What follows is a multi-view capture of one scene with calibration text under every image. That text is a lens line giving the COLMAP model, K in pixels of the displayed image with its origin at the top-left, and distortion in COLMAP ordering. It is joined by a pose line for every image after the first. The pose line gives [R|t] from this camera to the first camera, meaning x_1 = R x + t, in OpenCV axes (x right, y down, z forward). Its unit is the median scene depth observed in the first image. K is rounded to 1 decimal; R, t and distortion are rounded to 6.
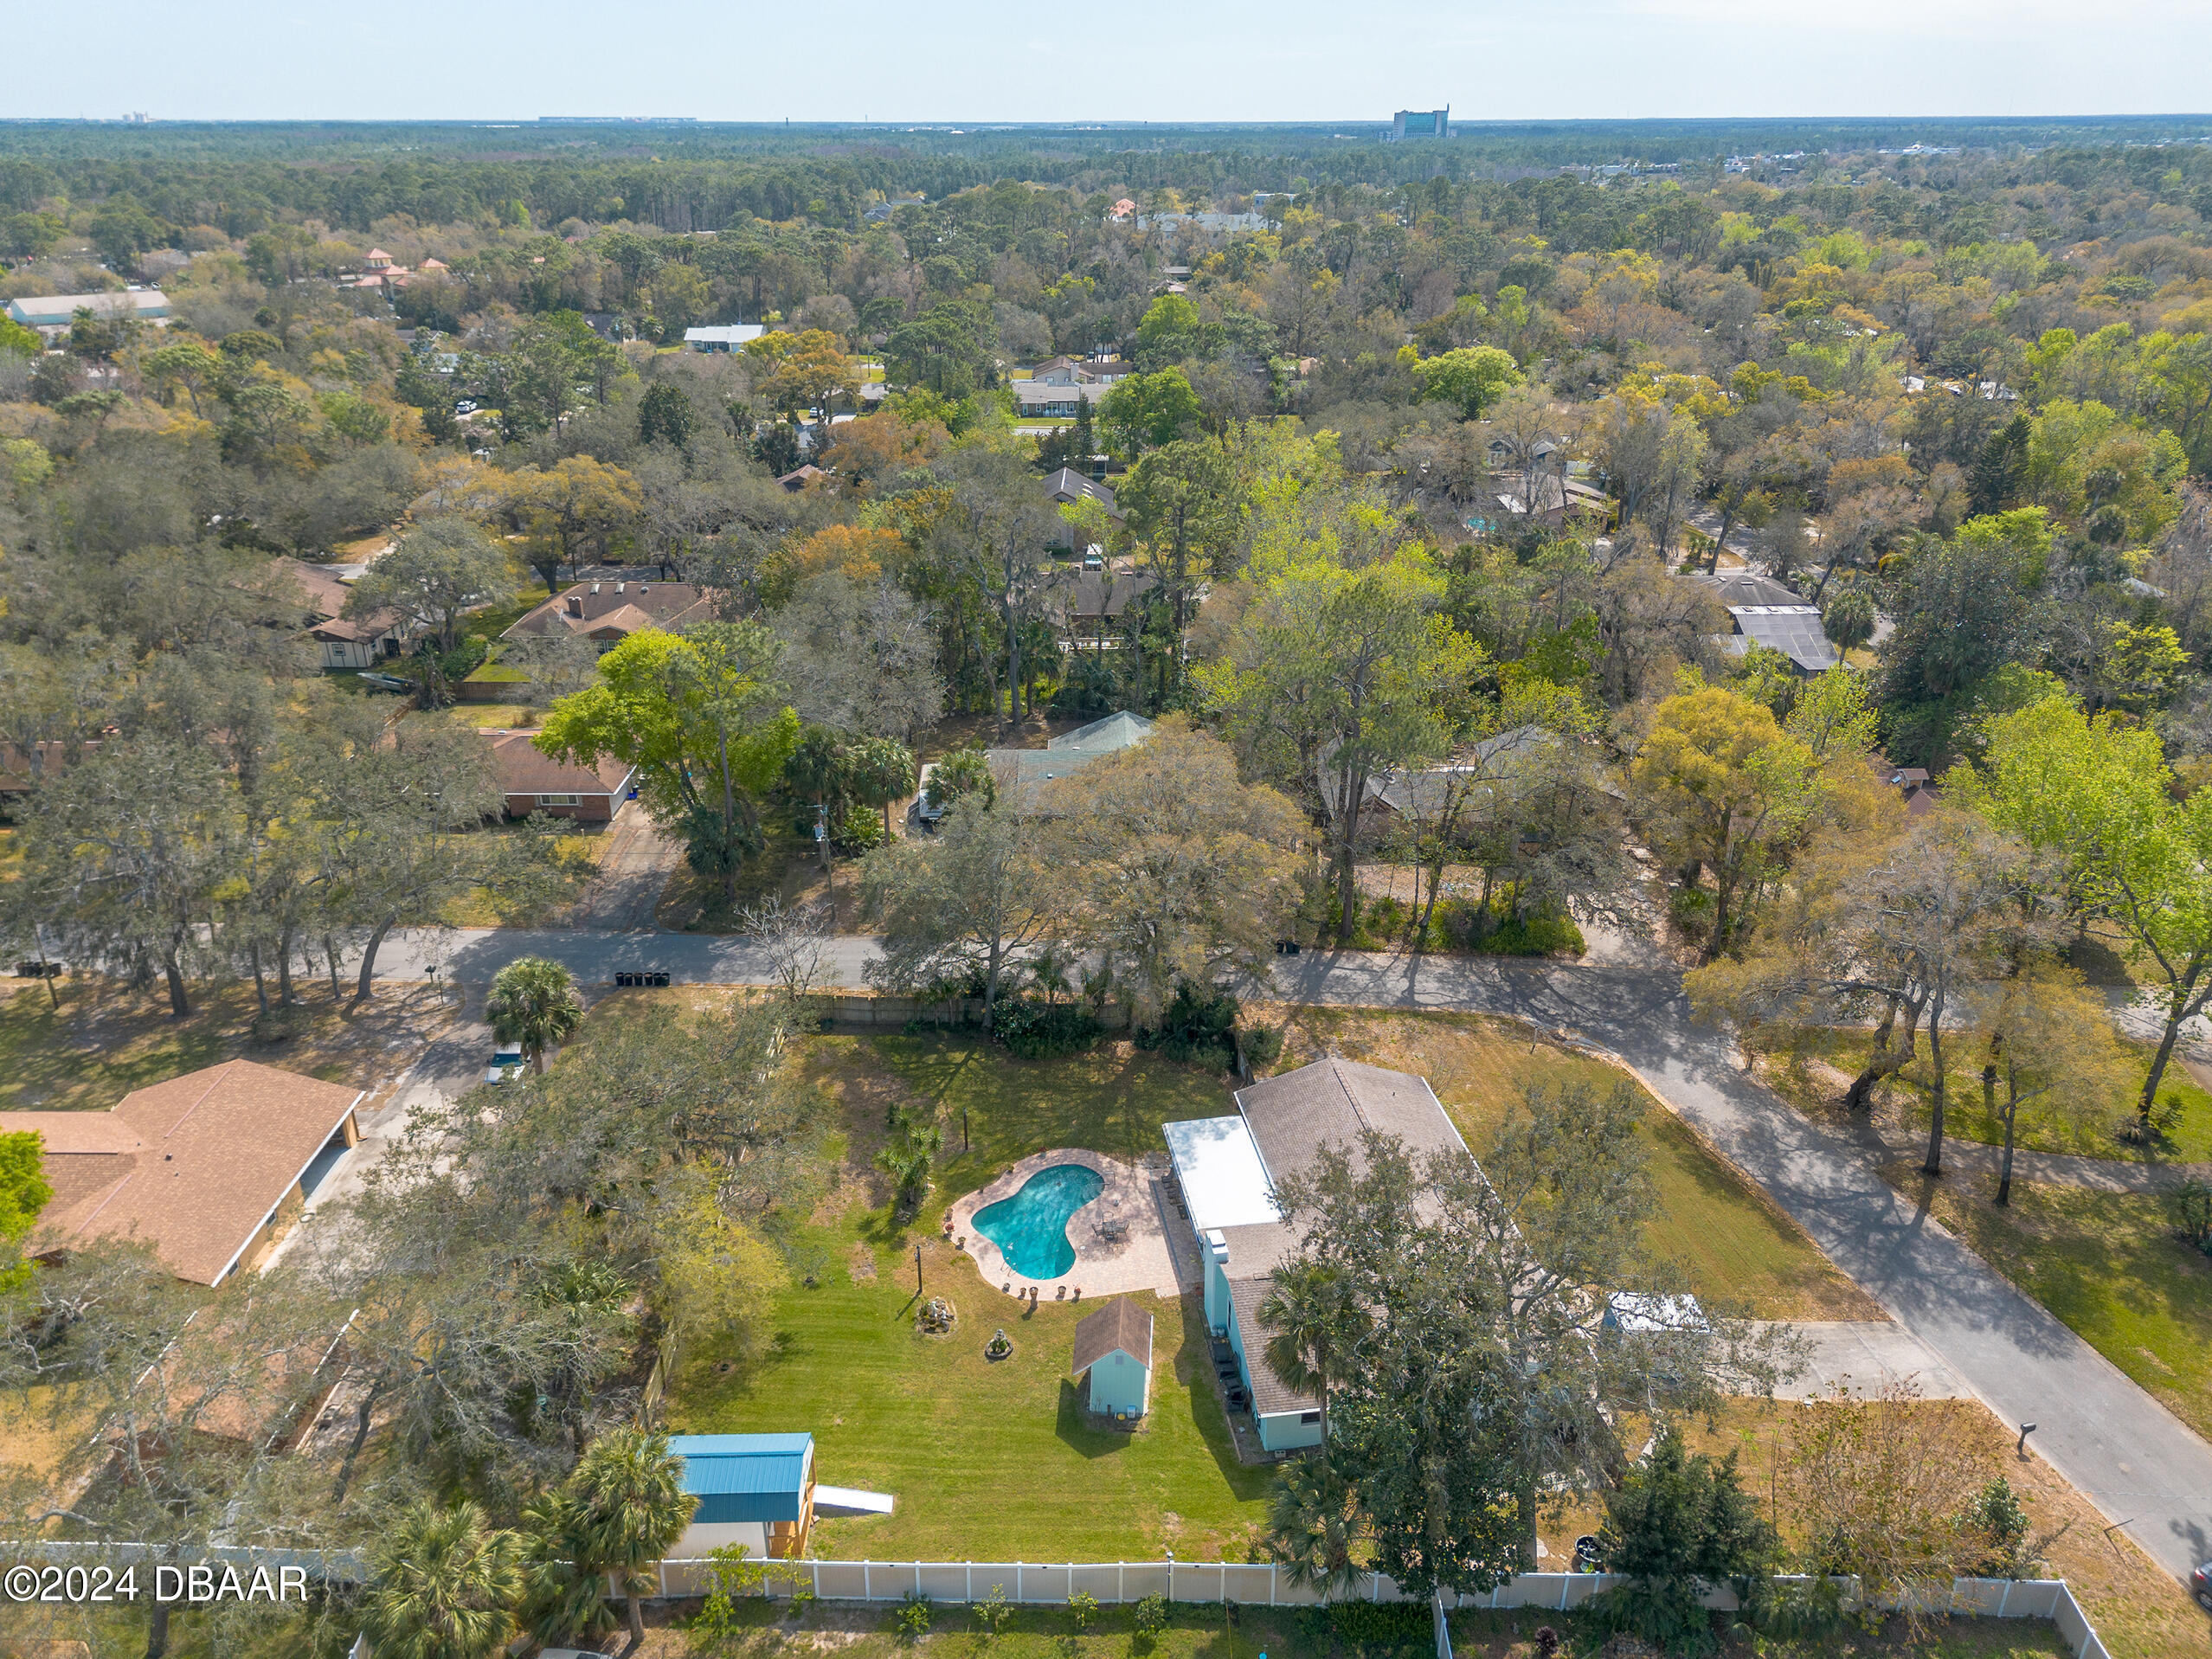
lens RADIAL K [[1563.4, 0, 1111.7], [0, 1563.4, 833.5], [0, 0, 1]] dist [0.079078, -0.077570]
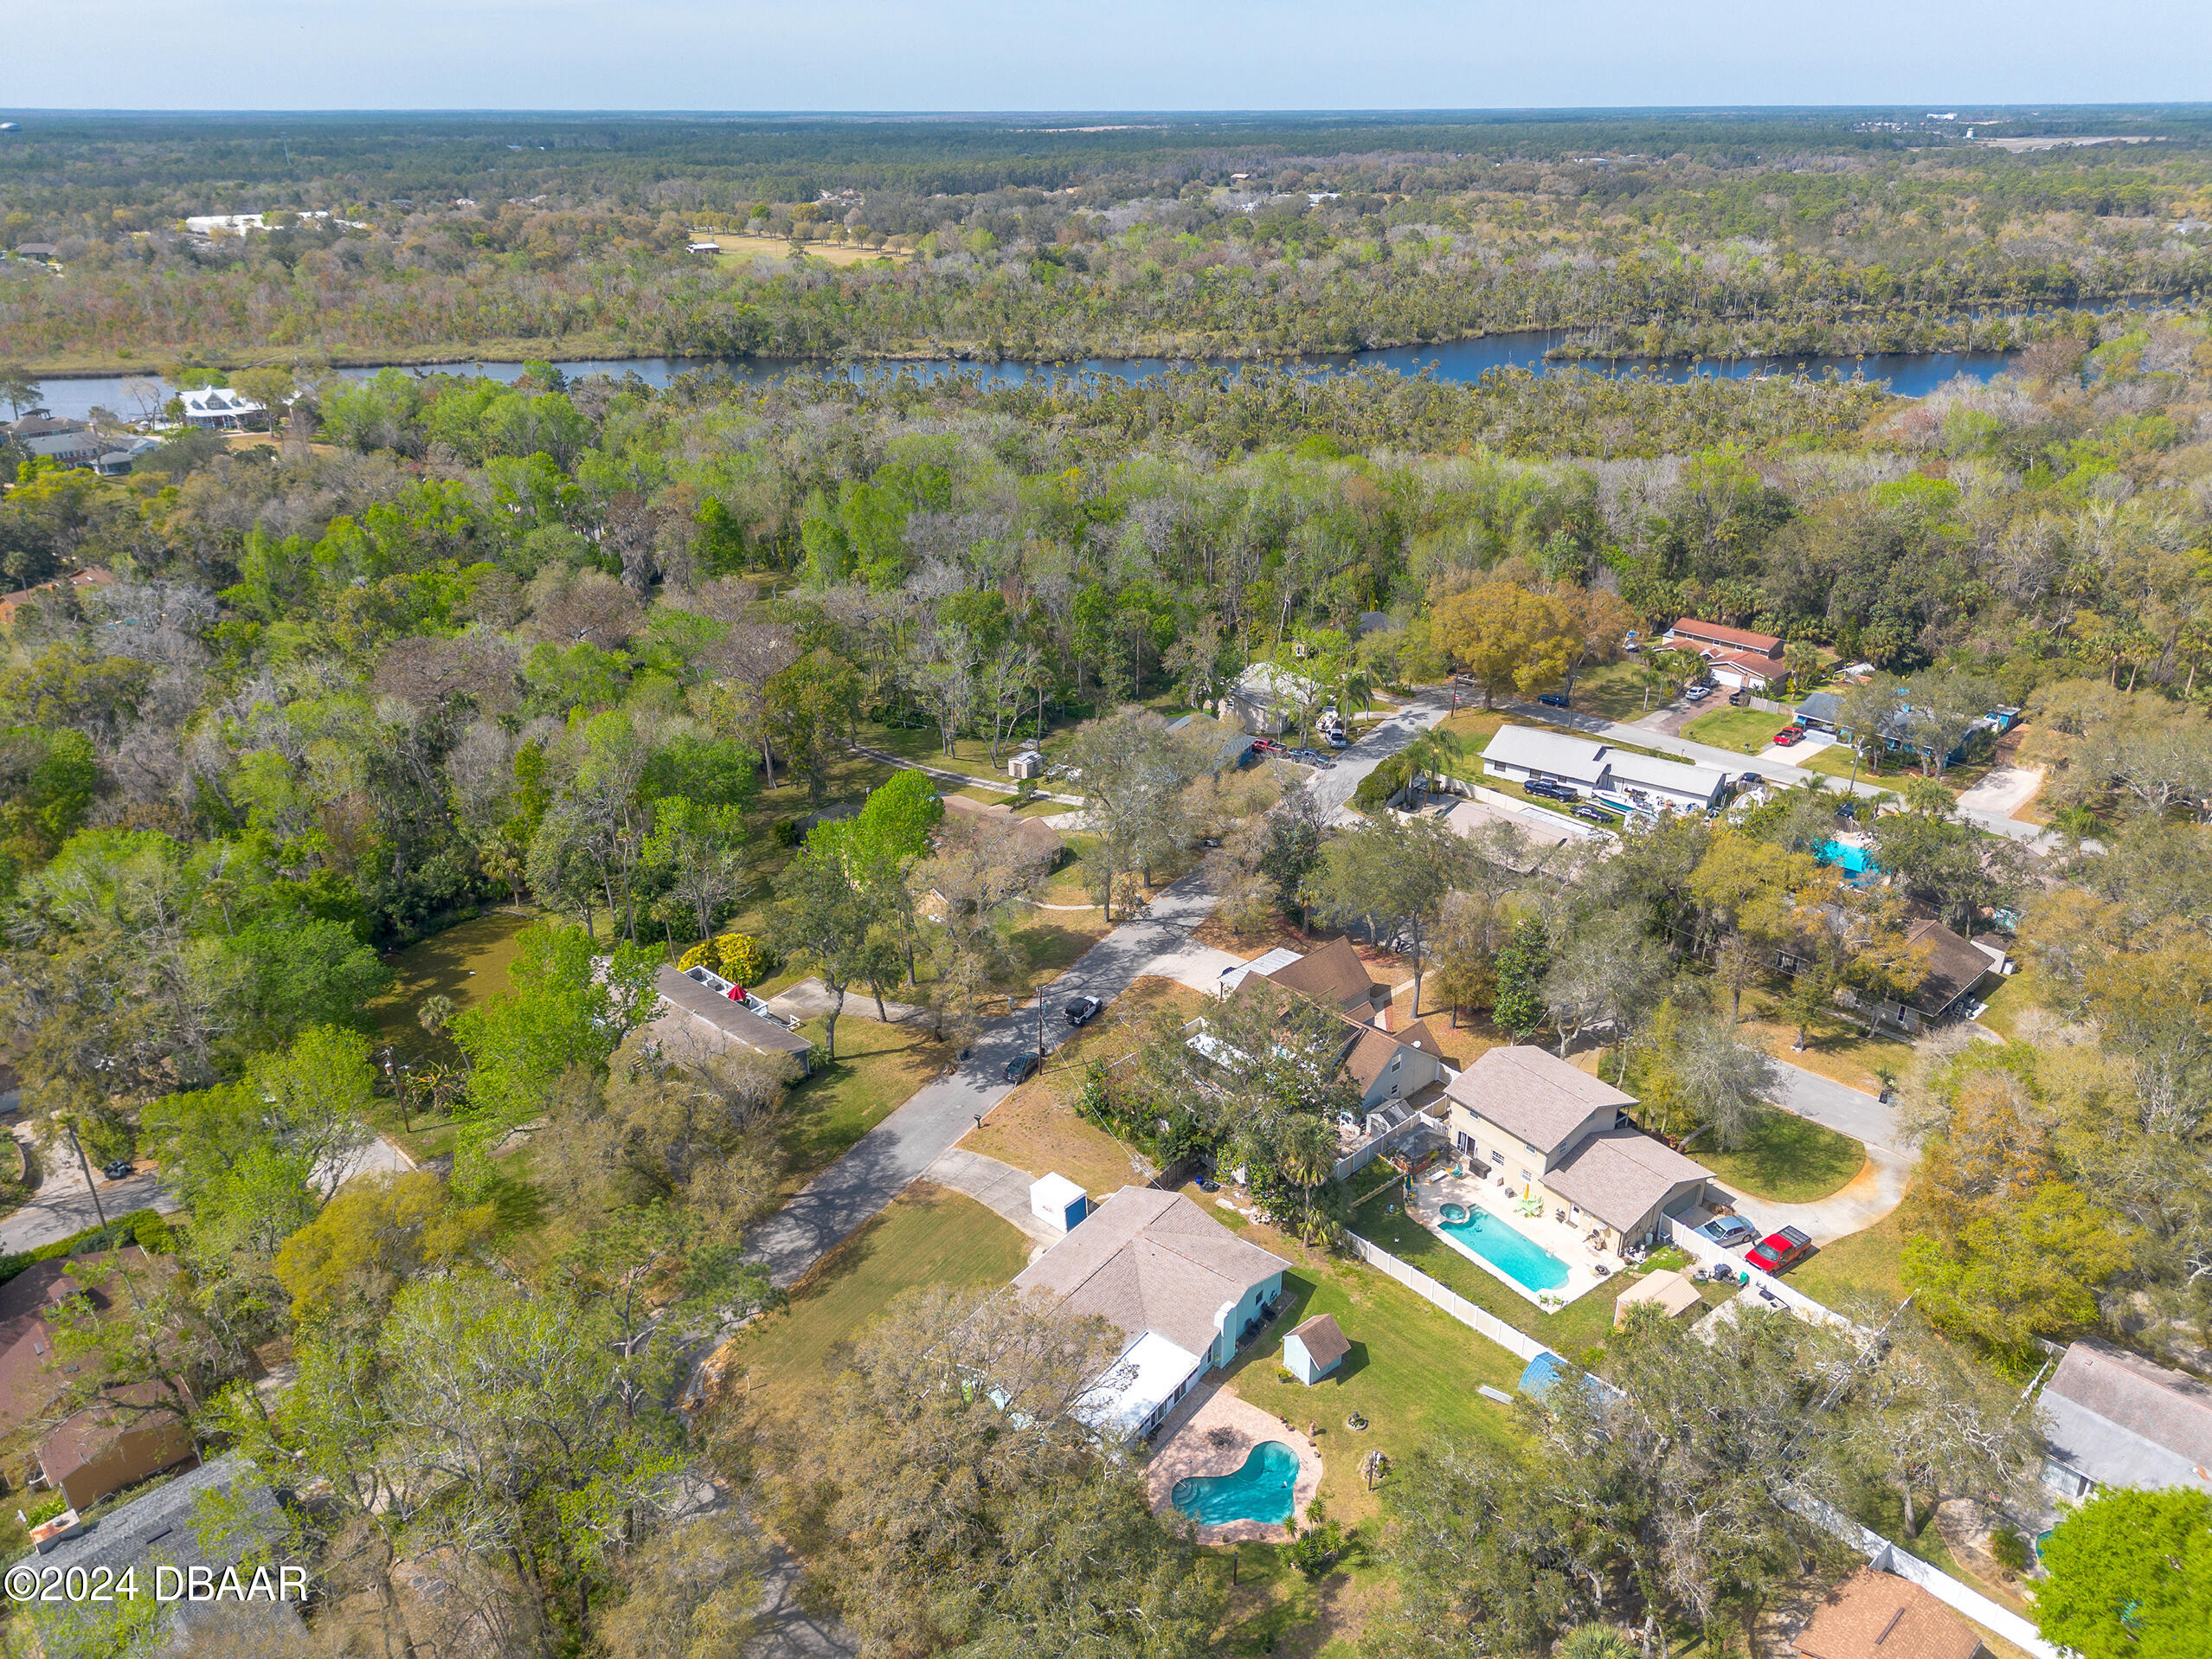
lens RADIAL K [[1563.4, 0, 1111.7], [0, 1563.4, 833.5], [0, 0, 1]] dist [0.079078, -0.077570]
pose [[-0.689785, -0.300678, 0.658627, -0.610830], [0.301451, 0.707816, 0.638846, -0.904039], [-0.658274, 0.639210, -0.397600, 1.190662]]
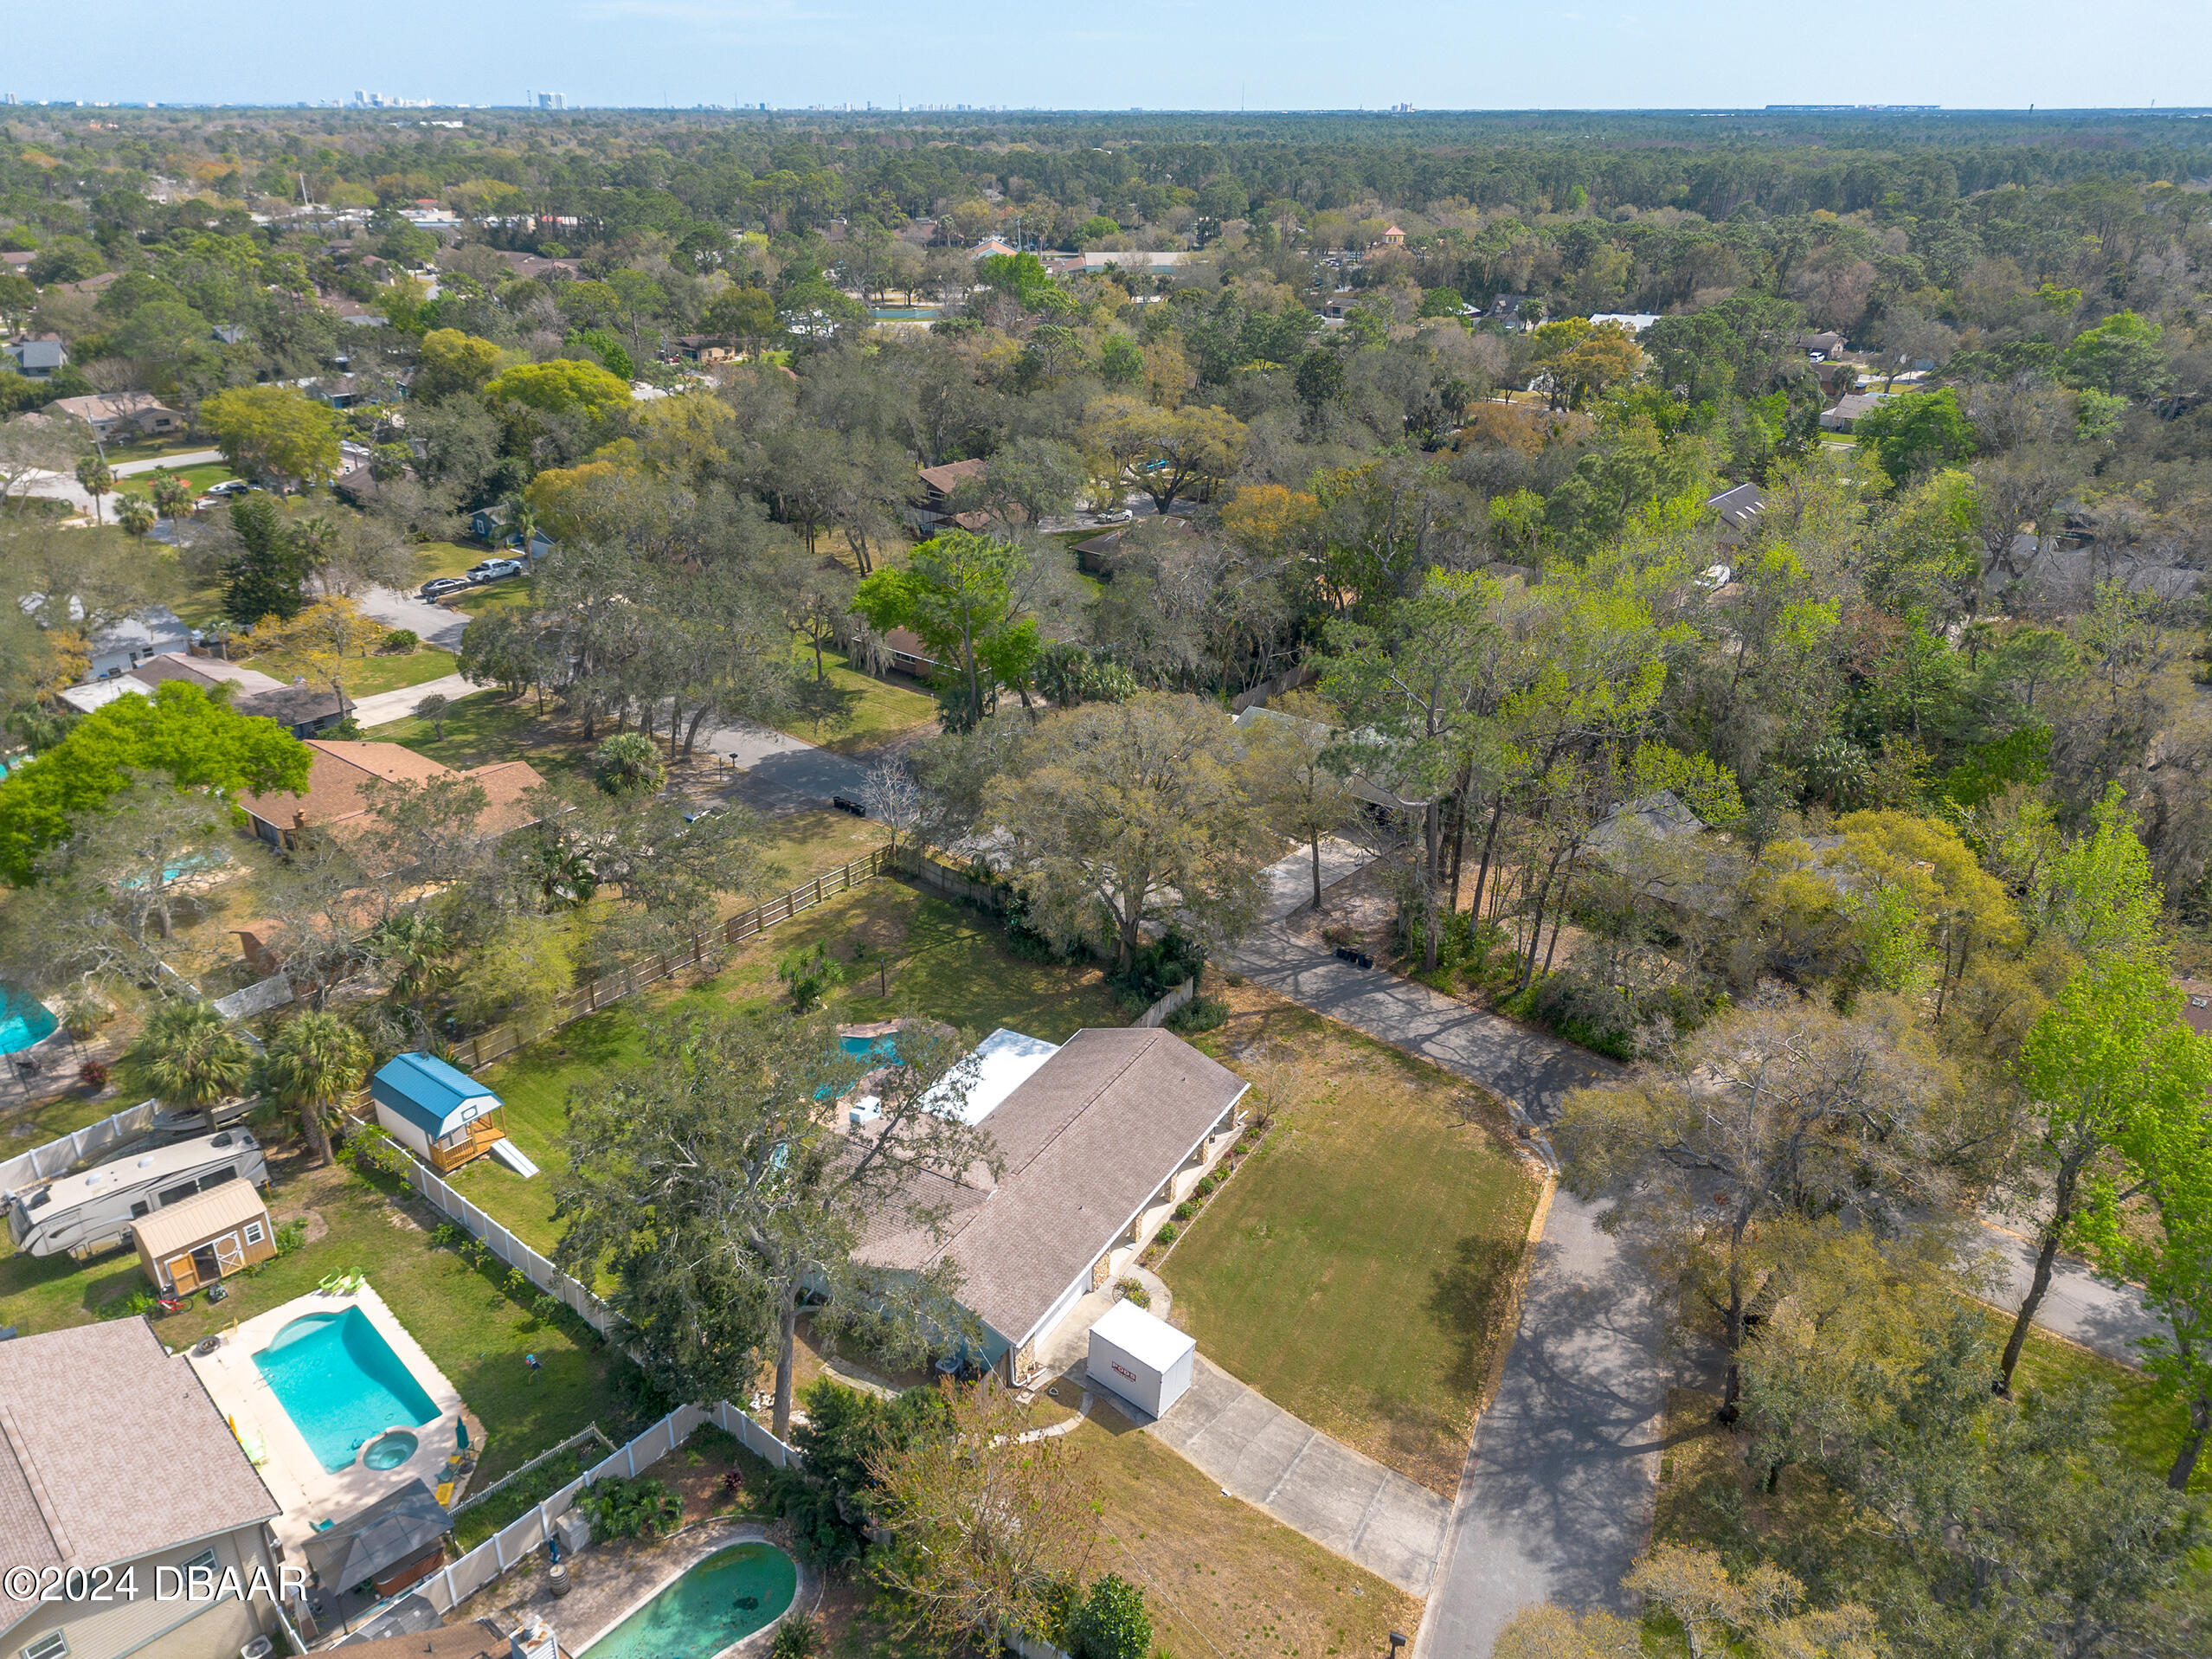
lens RADIAL K [[1563.4, 0, 1111.7], [0, 1563.4, 833.5], [0, 0, 1]] dist [0.079078, -0.077570]
pose [[0.776862, 0.268267, -0.569665, 0.678594], [-0.265135, 0.959955, 0.090494, -0.062605], [0.571129, 0.080737, 0.816880, 0.152172]]
